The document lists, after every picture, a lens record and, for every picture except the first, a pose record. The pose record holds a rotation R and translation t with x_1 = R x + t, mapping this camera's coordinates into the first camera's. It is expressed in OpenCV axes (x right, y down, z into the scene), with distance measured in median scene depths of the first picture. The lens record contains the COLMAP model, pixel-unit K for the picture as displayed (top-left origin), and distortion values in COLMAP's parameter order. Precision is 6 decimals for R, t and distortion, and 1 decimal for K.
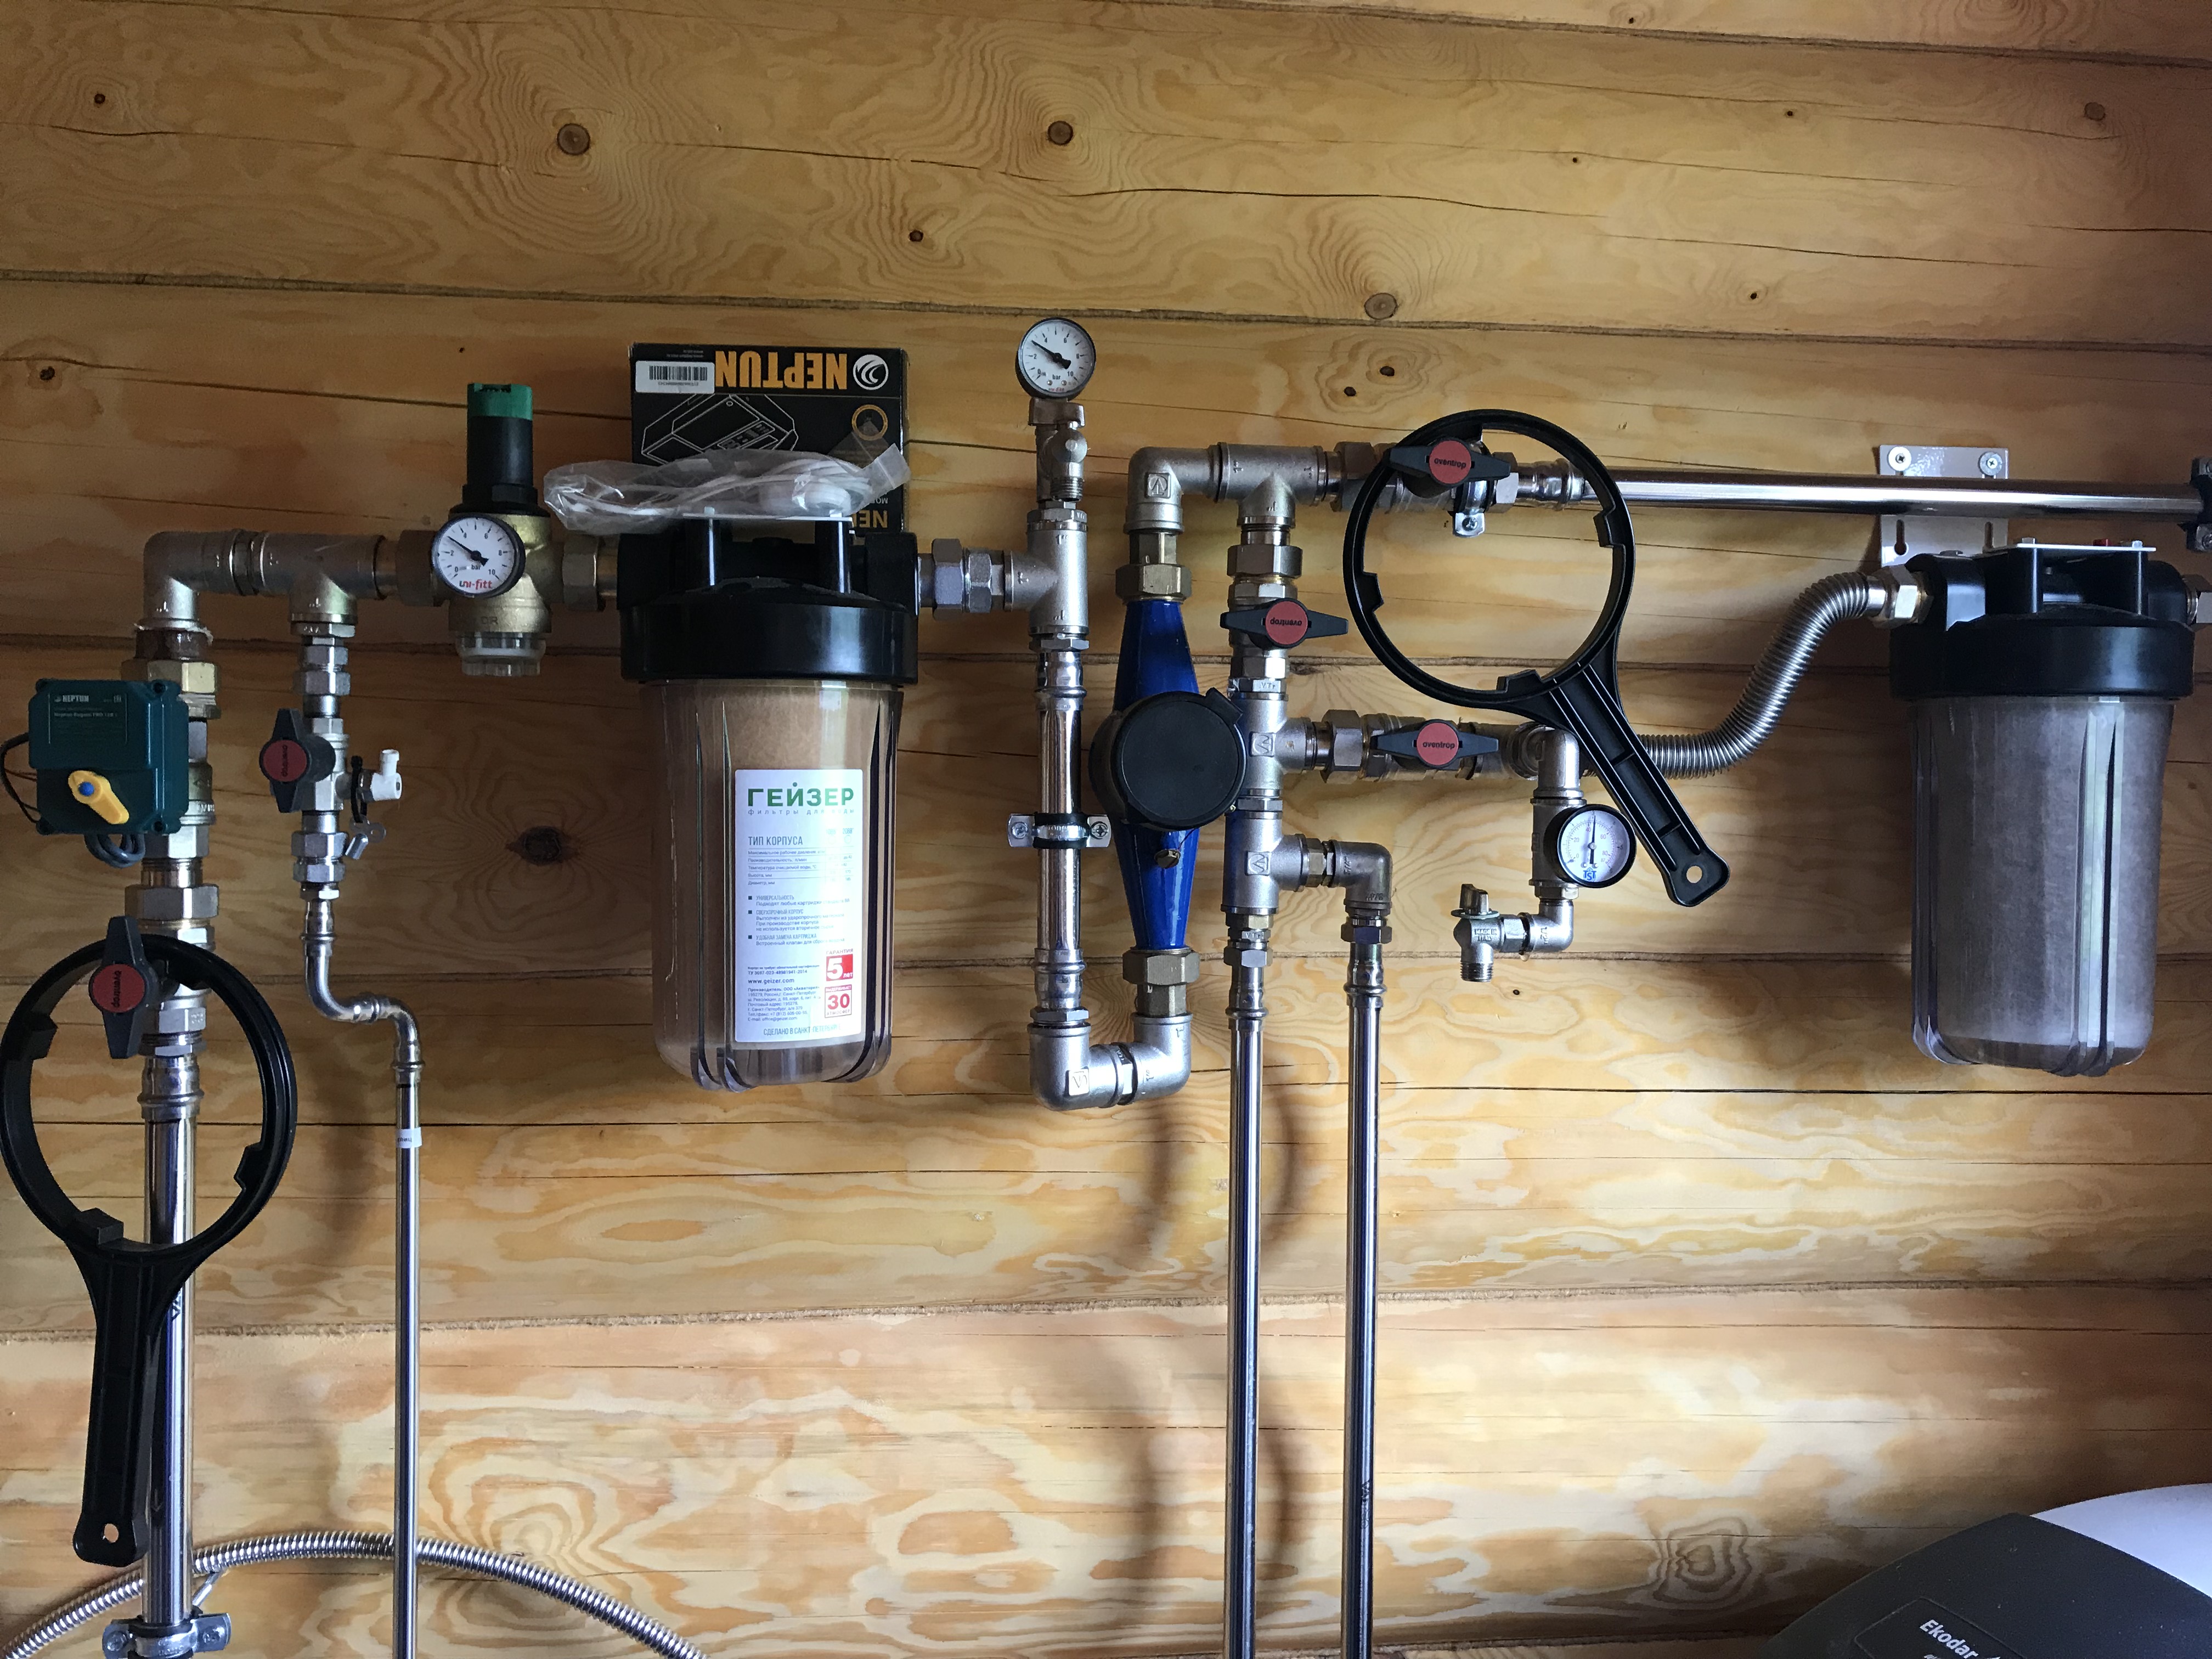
lens RADIAL K [[1838.0, 0, 1188.1], [0, 1838.0, 820.1], [0, 0, 1]] dist [0.066792, -0.119356]
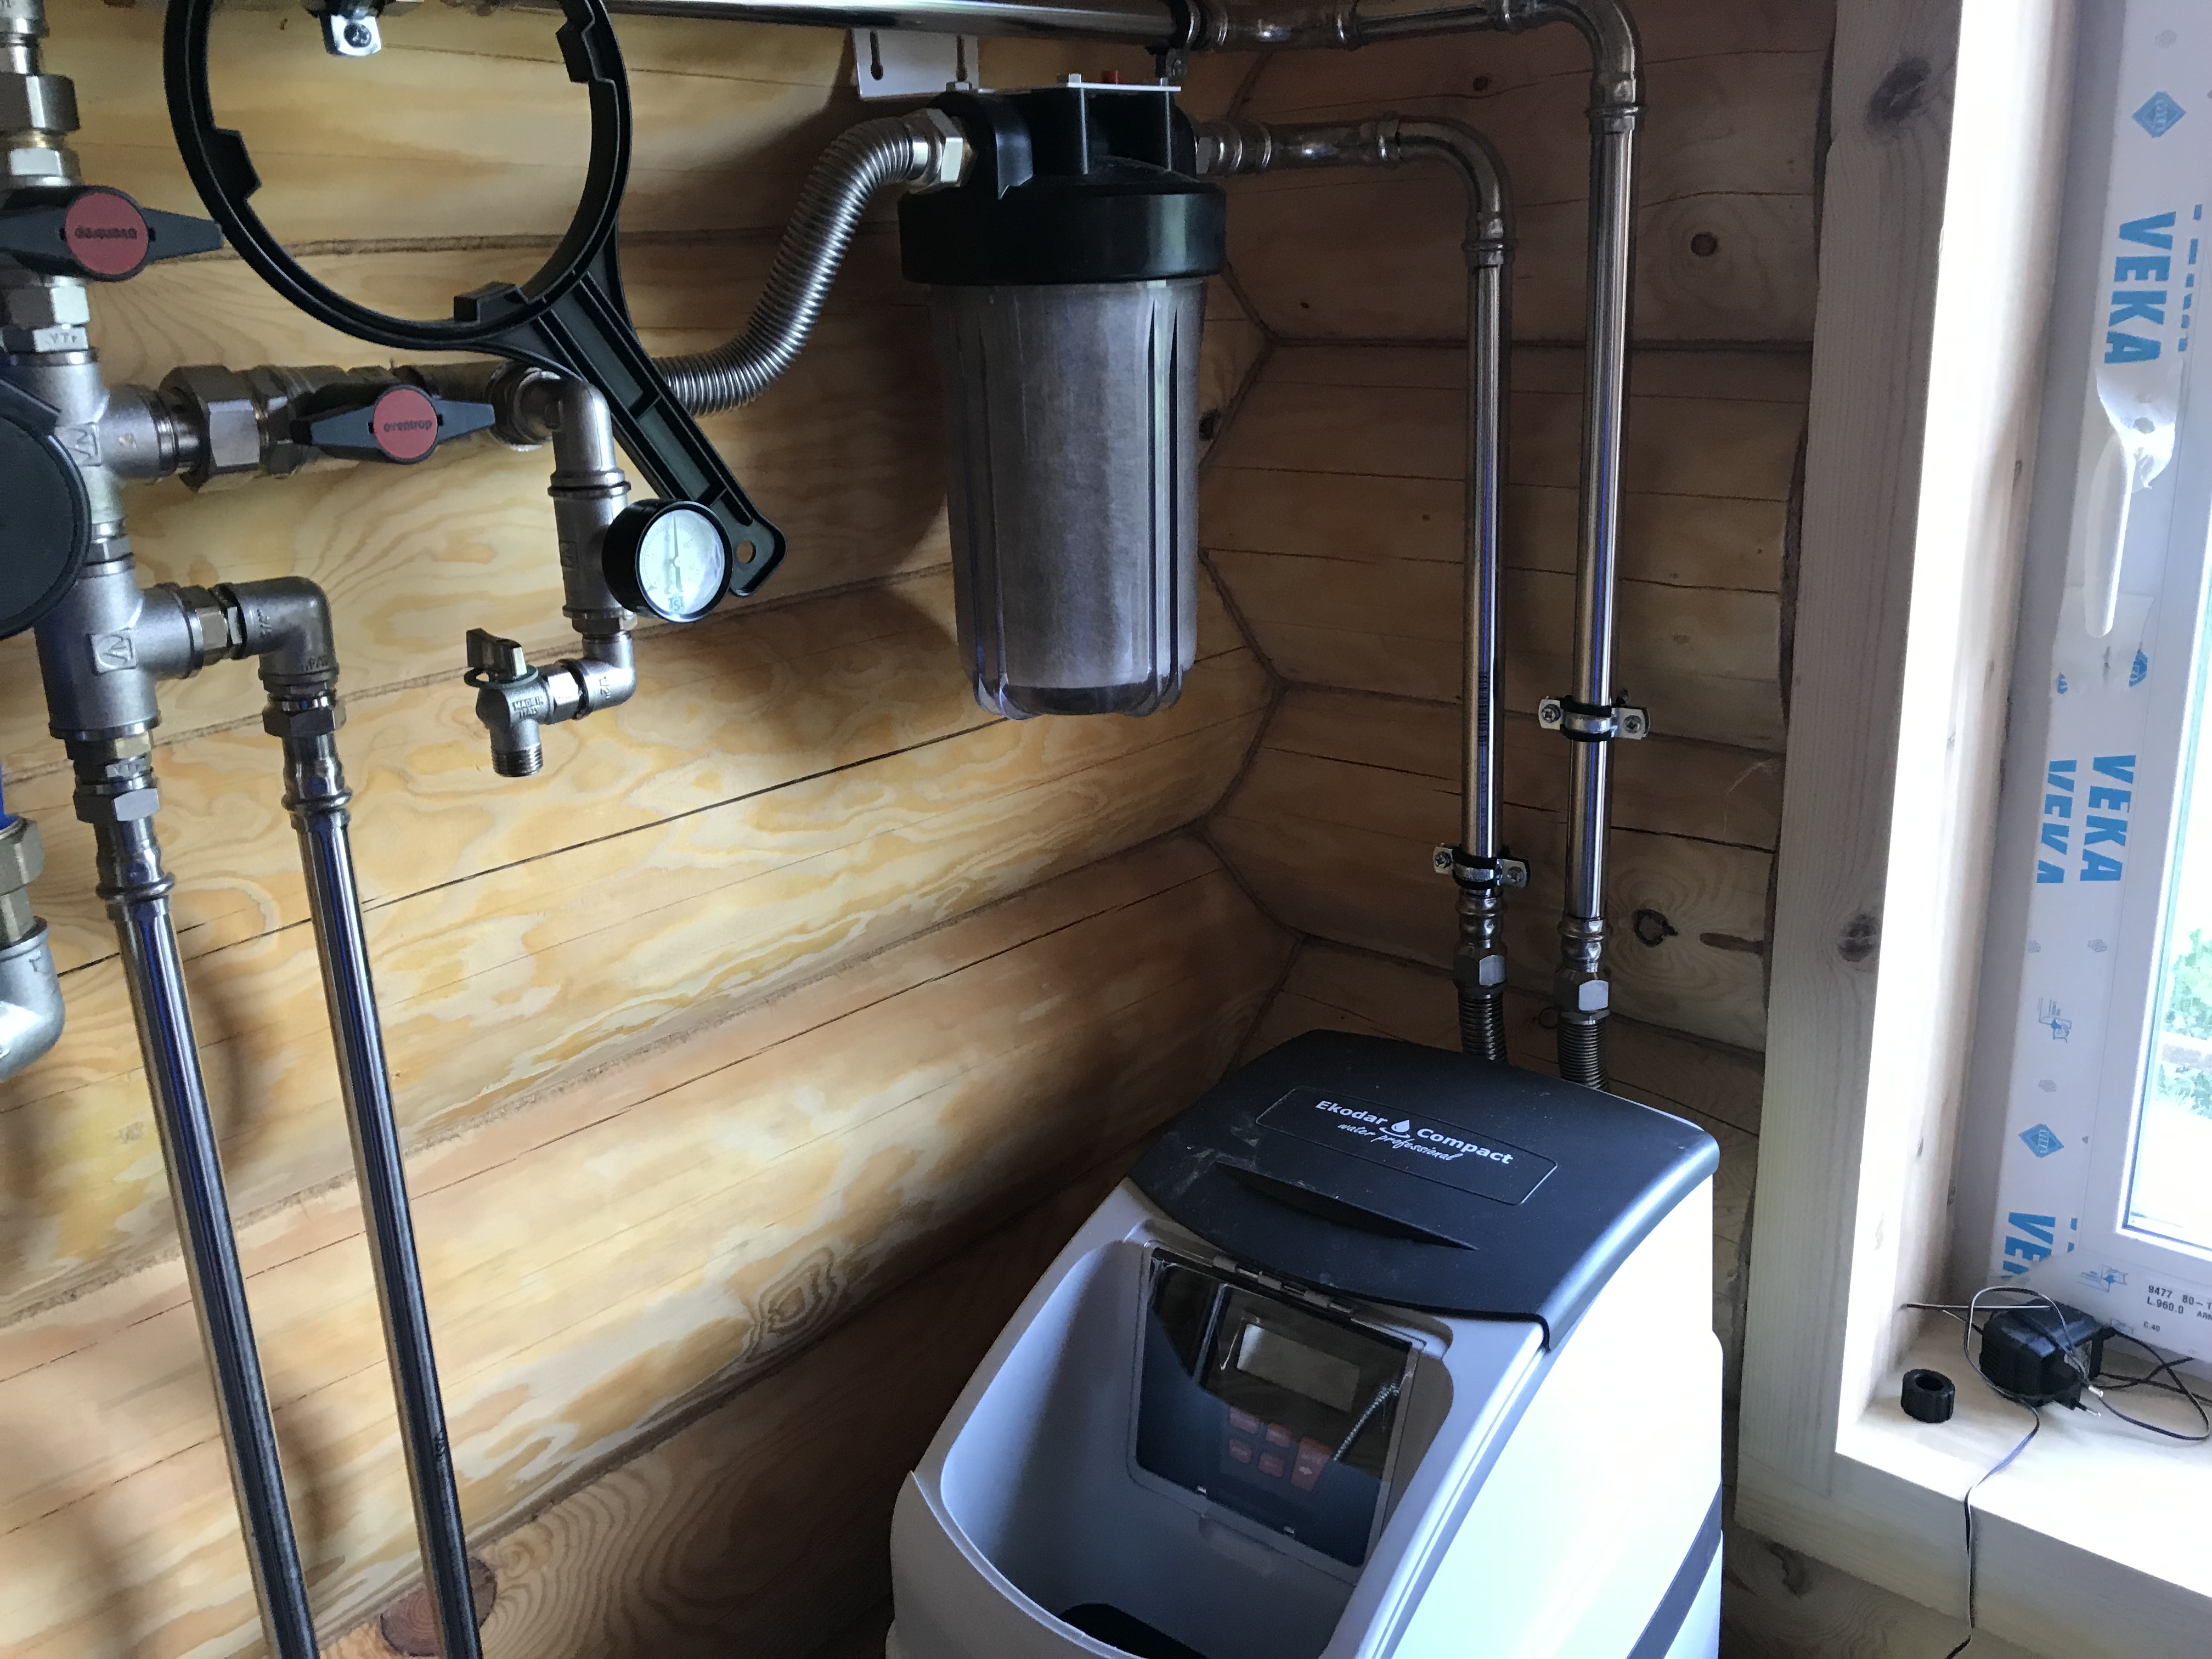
lens RADIAL K [[1838.0, 0, 1188.1], [0, 1838.0, 820.1], [0, 0, 1]] dist [0.066792, -0.119356]
pose [[0.757345, -0.229513, 0.611353, -0.070772], [0.050127, 0.953871, 0.296002, -0.077196], [-0.651088, -0.193531, 0.733914, 0.306981]]
